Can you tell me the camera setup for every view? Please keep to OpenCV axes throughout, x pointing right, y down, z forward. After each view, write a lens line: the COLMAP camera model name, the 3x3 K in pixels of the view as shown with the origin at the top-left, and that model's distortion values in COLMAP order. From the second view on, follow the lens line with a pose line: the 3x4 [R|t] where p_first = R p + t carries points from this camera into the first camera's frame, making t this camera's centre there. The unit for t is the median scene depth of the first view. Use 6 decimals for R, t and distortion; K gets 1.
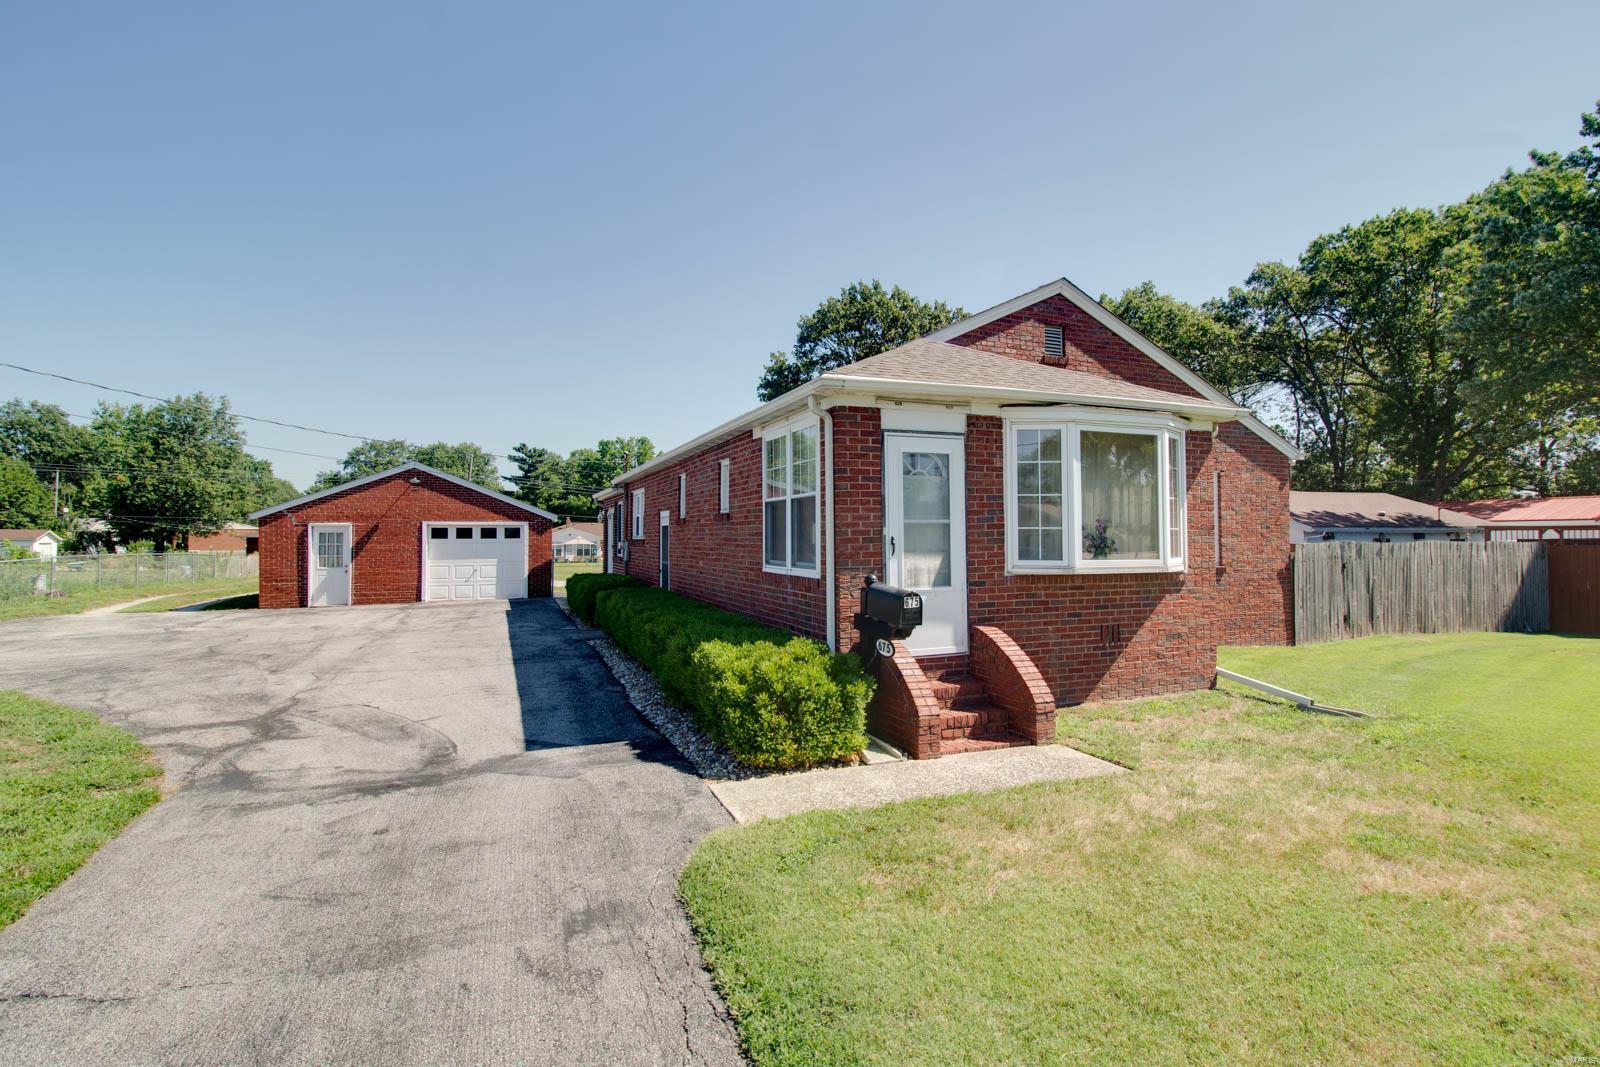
lens RADIAL K [[764.0, 0, 804.1], [0, 764.0, 510.1], [0, 0, 1]] dist [0.001388, -0.012522]
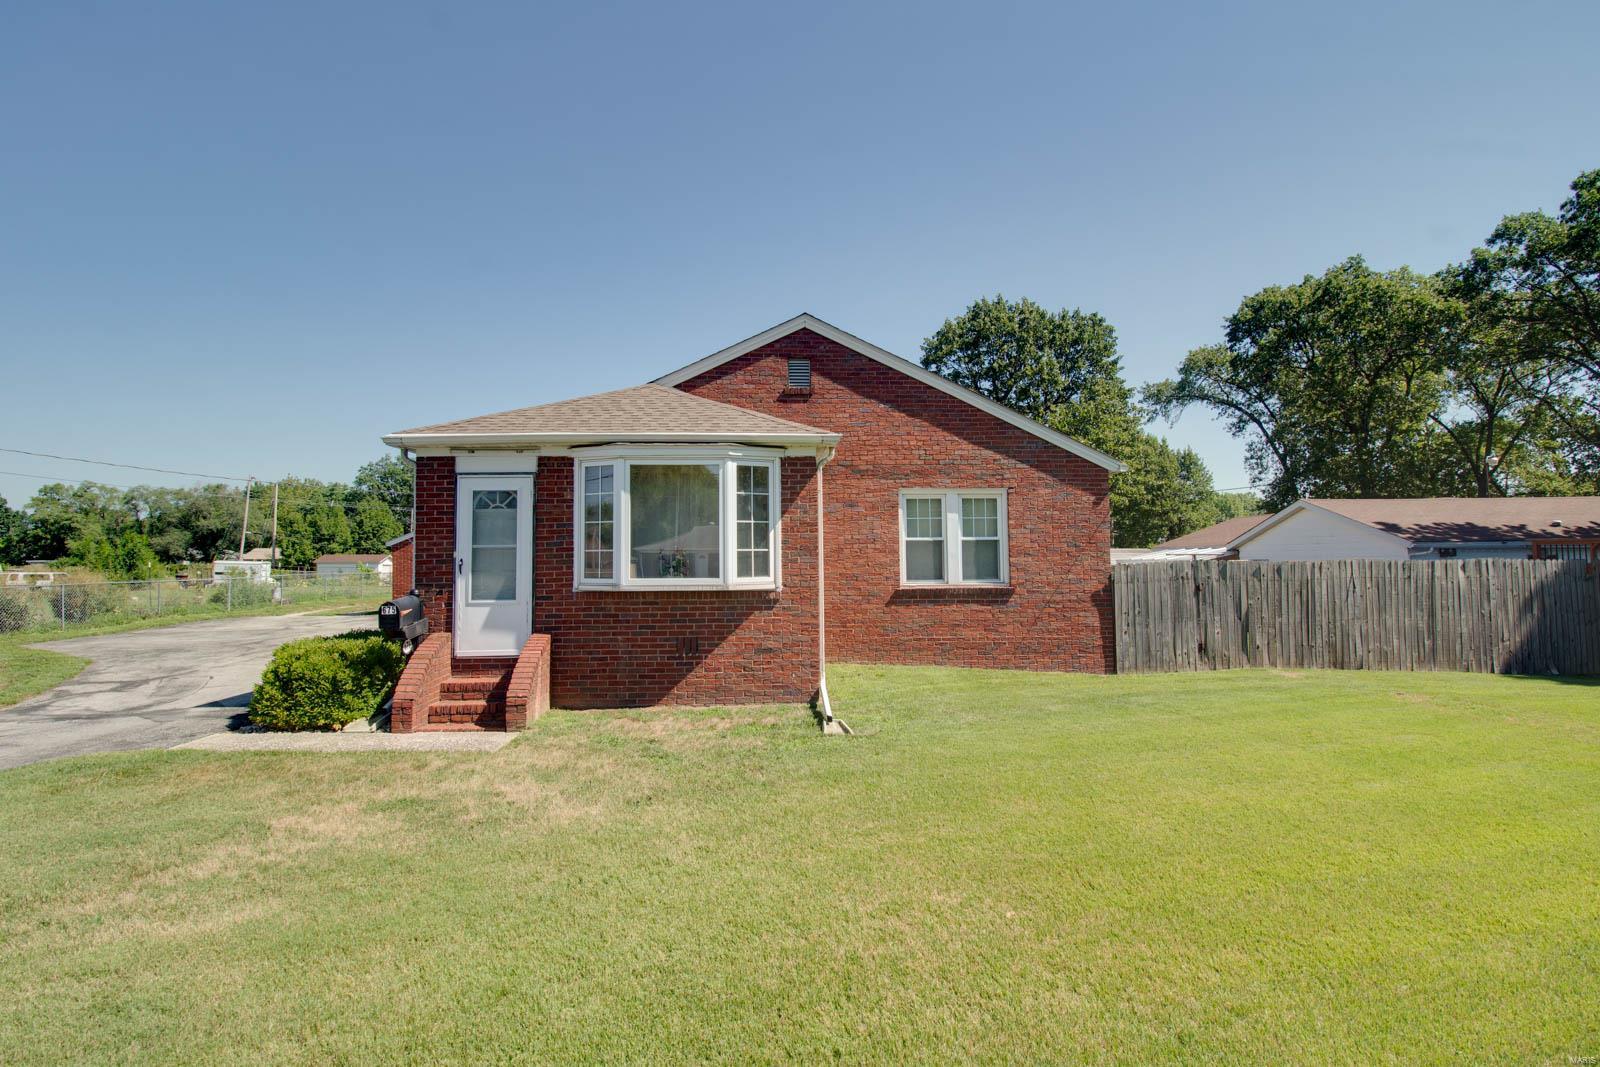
lens RADIAL K [[764.0, 0, 804.1], [0, 764.0, 510.1], [0, 0, 1]] dist [0.001388, -0.012522]
pose [[0.945121, -0.025857, -0.325697, 0.681796], [0.017106, 0.999412, -0.029704, 0.001088], [0.326273, 0.022502, 0.945008, 0.002872]]
